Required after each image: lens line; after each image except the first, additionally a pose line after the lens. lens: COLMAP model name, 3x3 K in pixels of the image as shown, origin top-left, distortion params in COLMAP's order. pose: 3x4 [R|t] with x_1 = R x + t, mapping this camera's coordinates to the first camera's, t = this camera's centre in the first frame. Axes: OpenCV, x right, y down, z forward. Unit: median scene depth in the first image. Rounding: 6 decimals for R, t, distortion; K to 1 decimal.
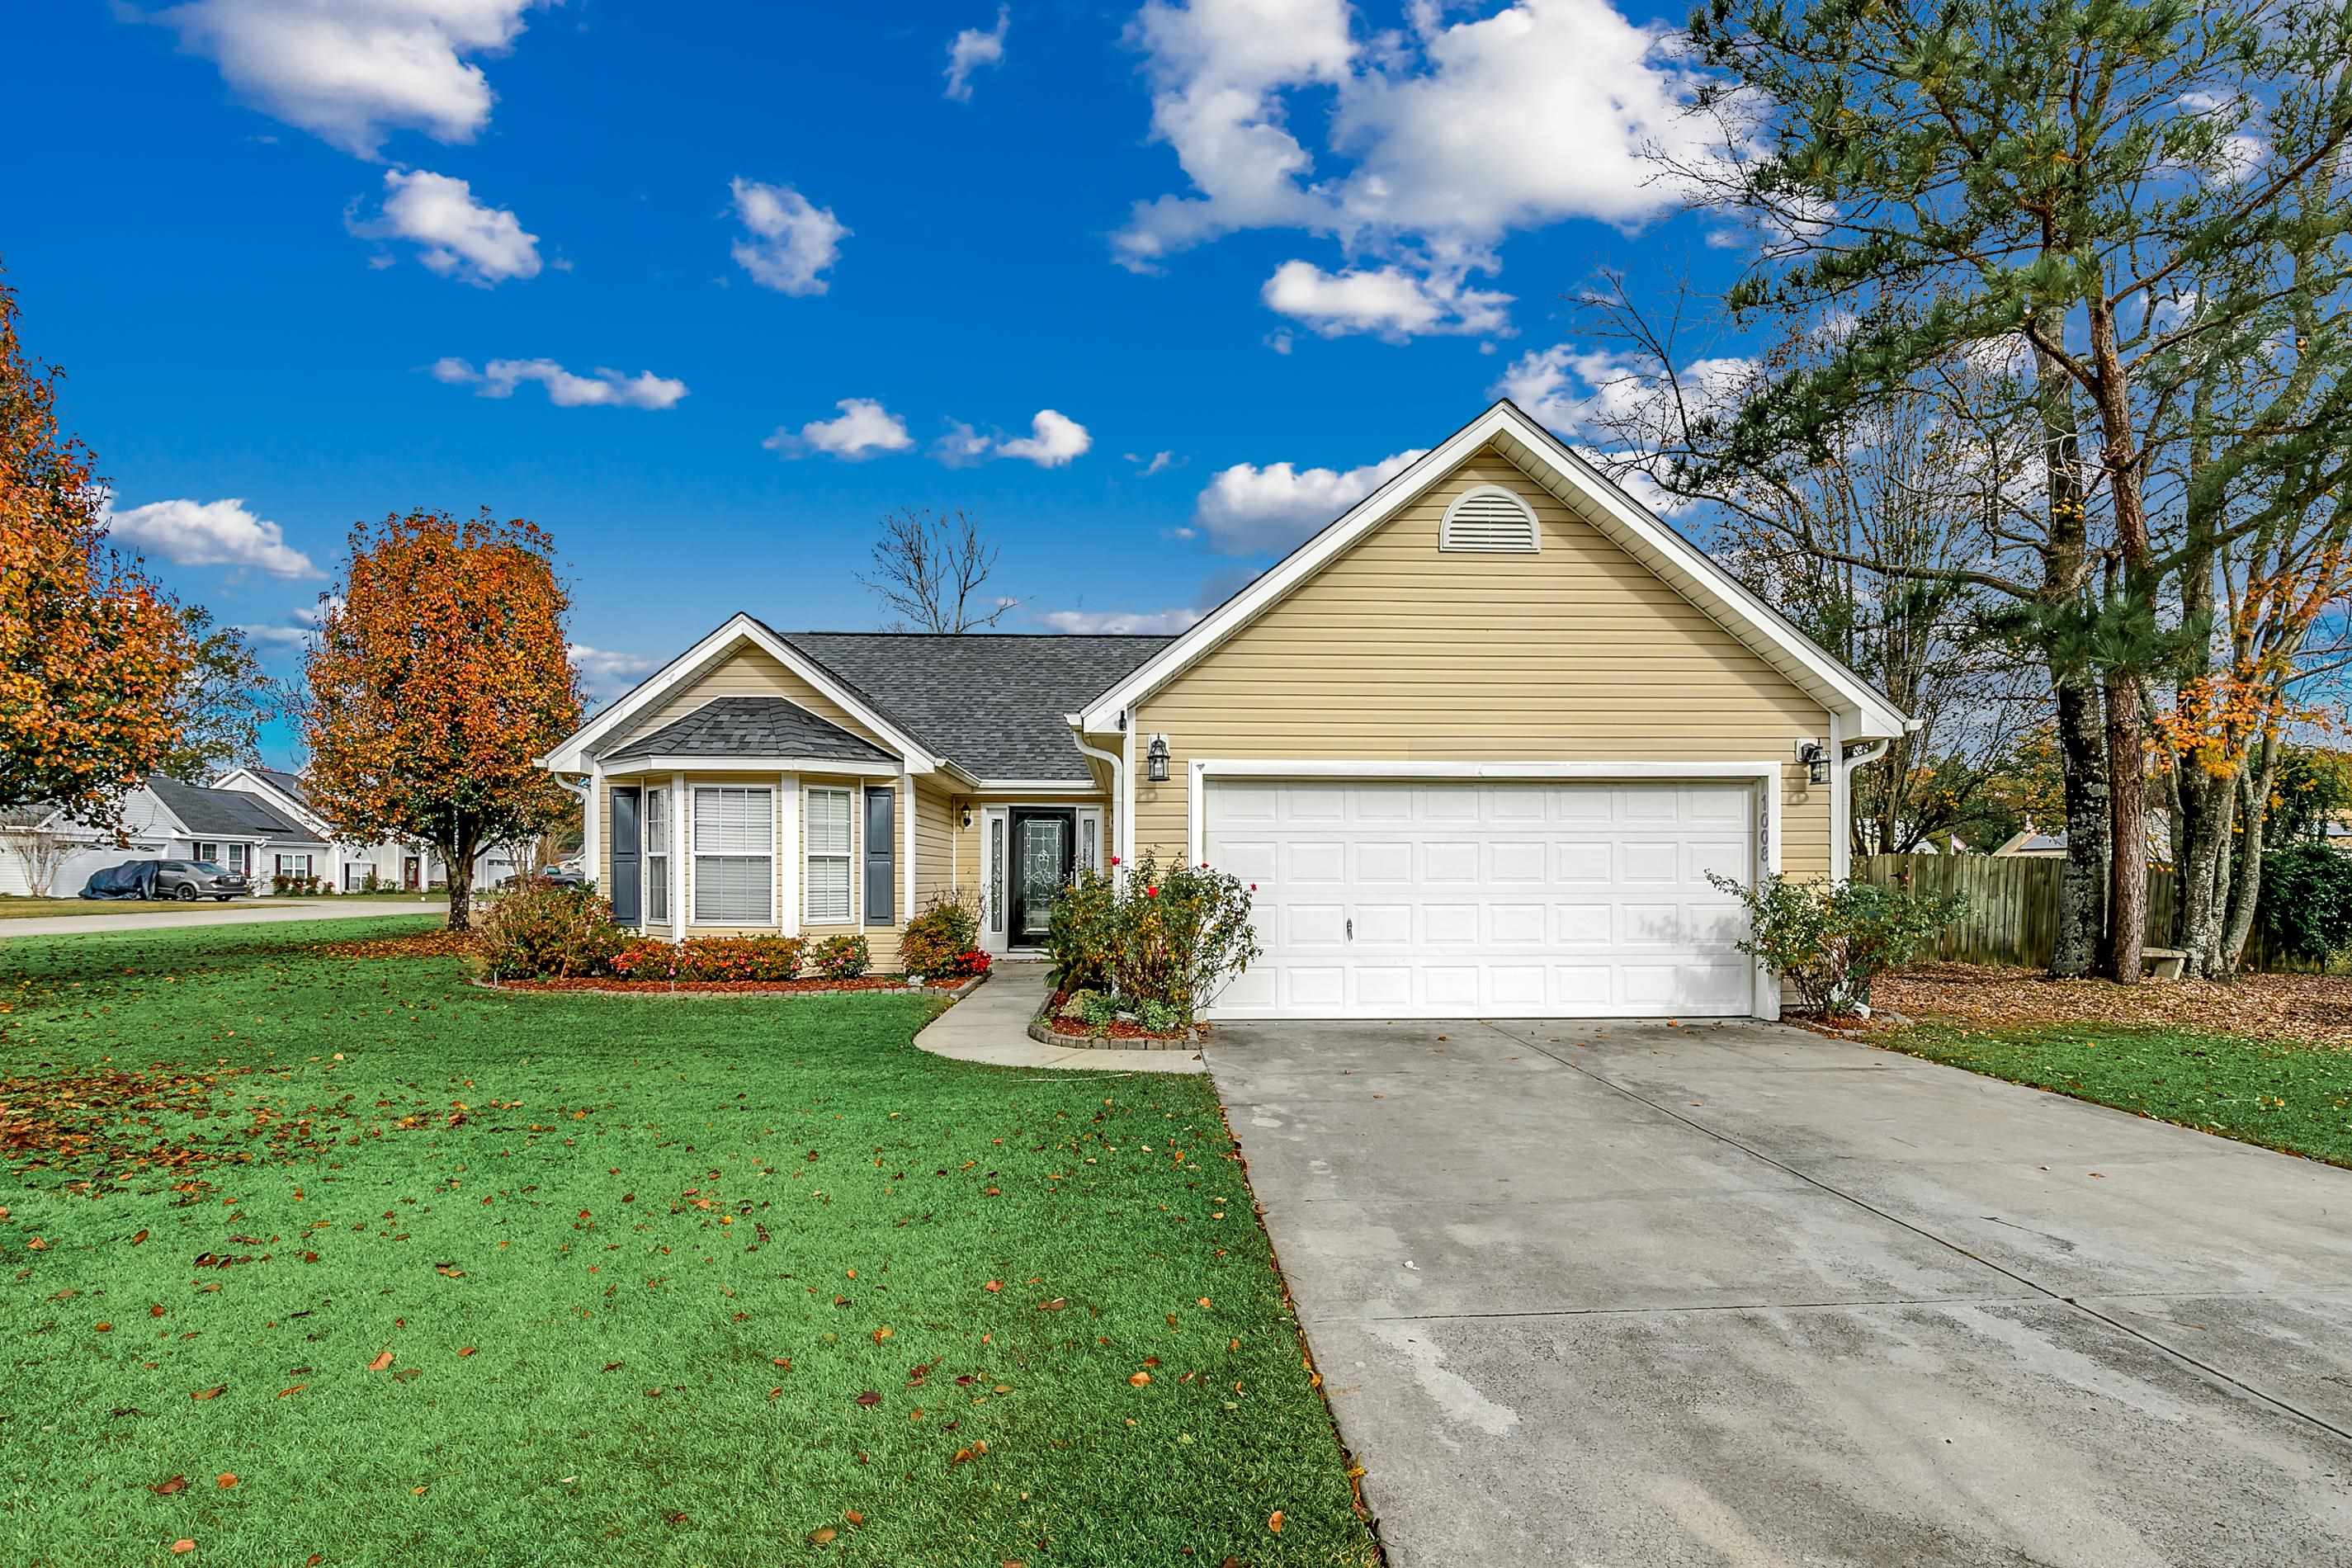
lens RADIAL K [[1112.8, 0, 1213.8], [0, 1112.8, 831.3], [0, 0, 1]] dist [-0.014912, 0.000000]
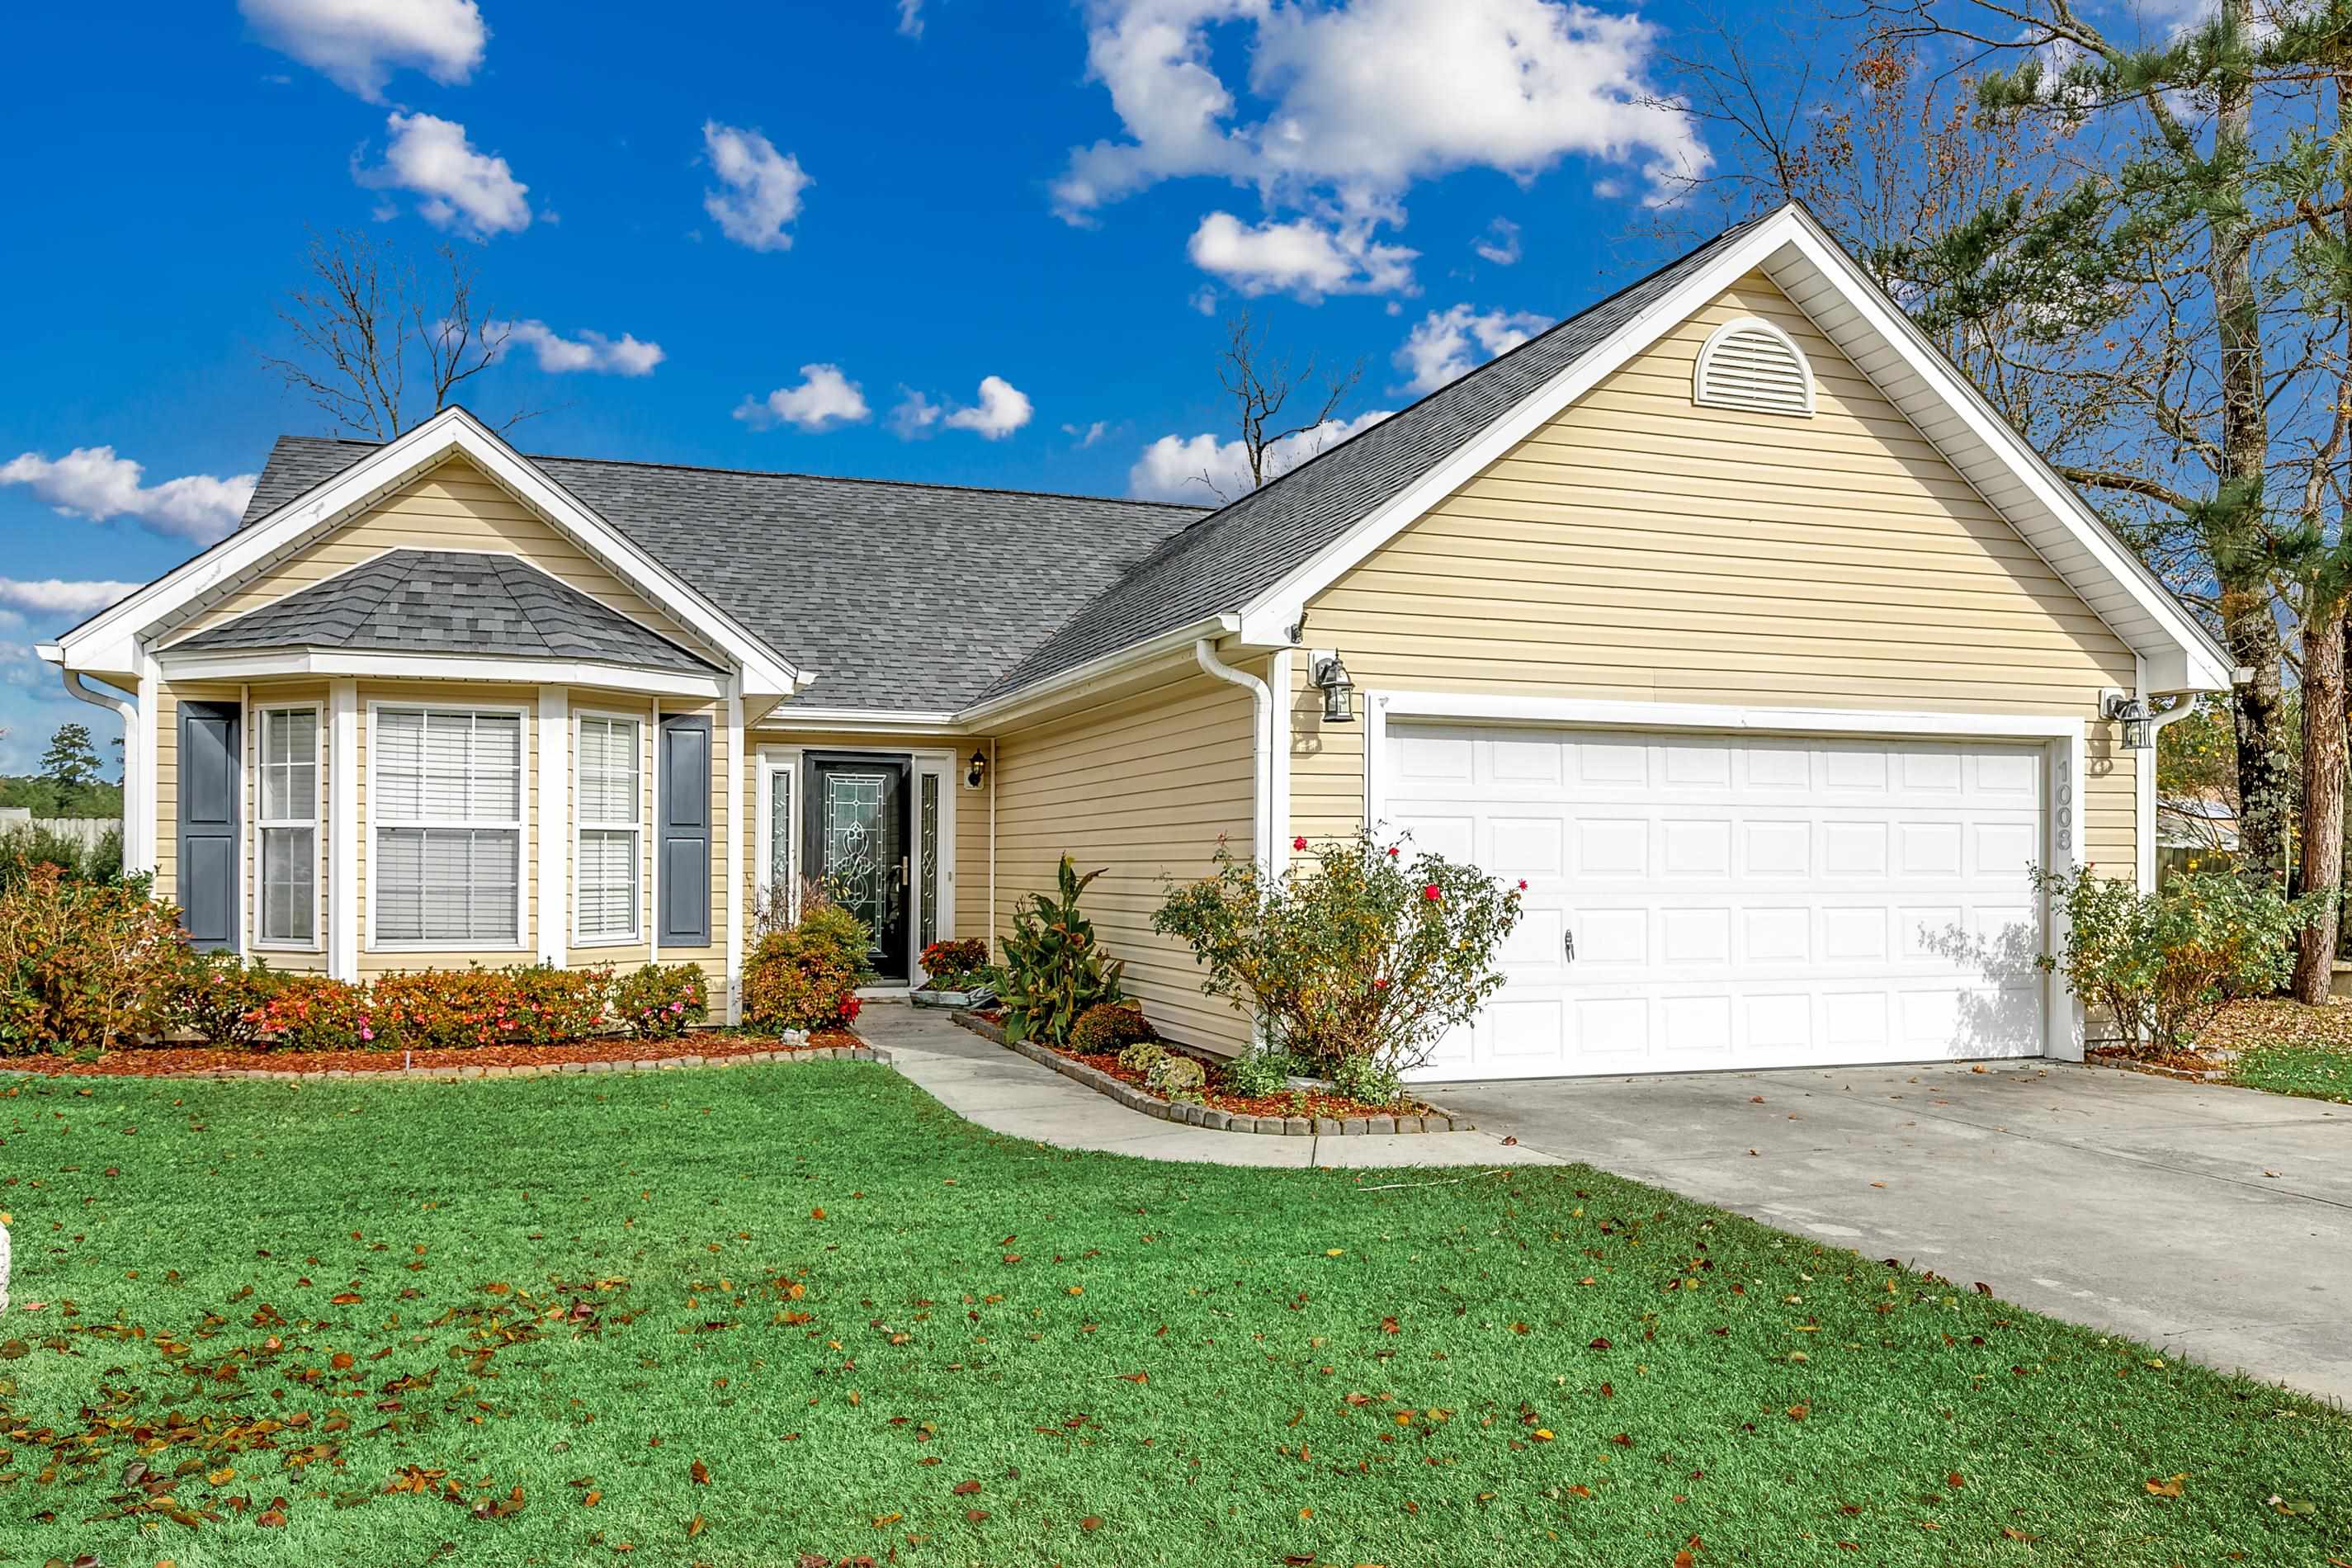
lens RADIAL K [[1694.4, 0, 1183.9], [0, 1694.4, 789.7], [0, 0, 1]] dist [-0.000483, 0.012053]
pose [[0.958926, 0.015827, 0.283214, -0.349392], [-0.014834, 0.999874, -0.005651, 0.001446], [-0.283268, 0.001218, 0.959040, 0.062294]]
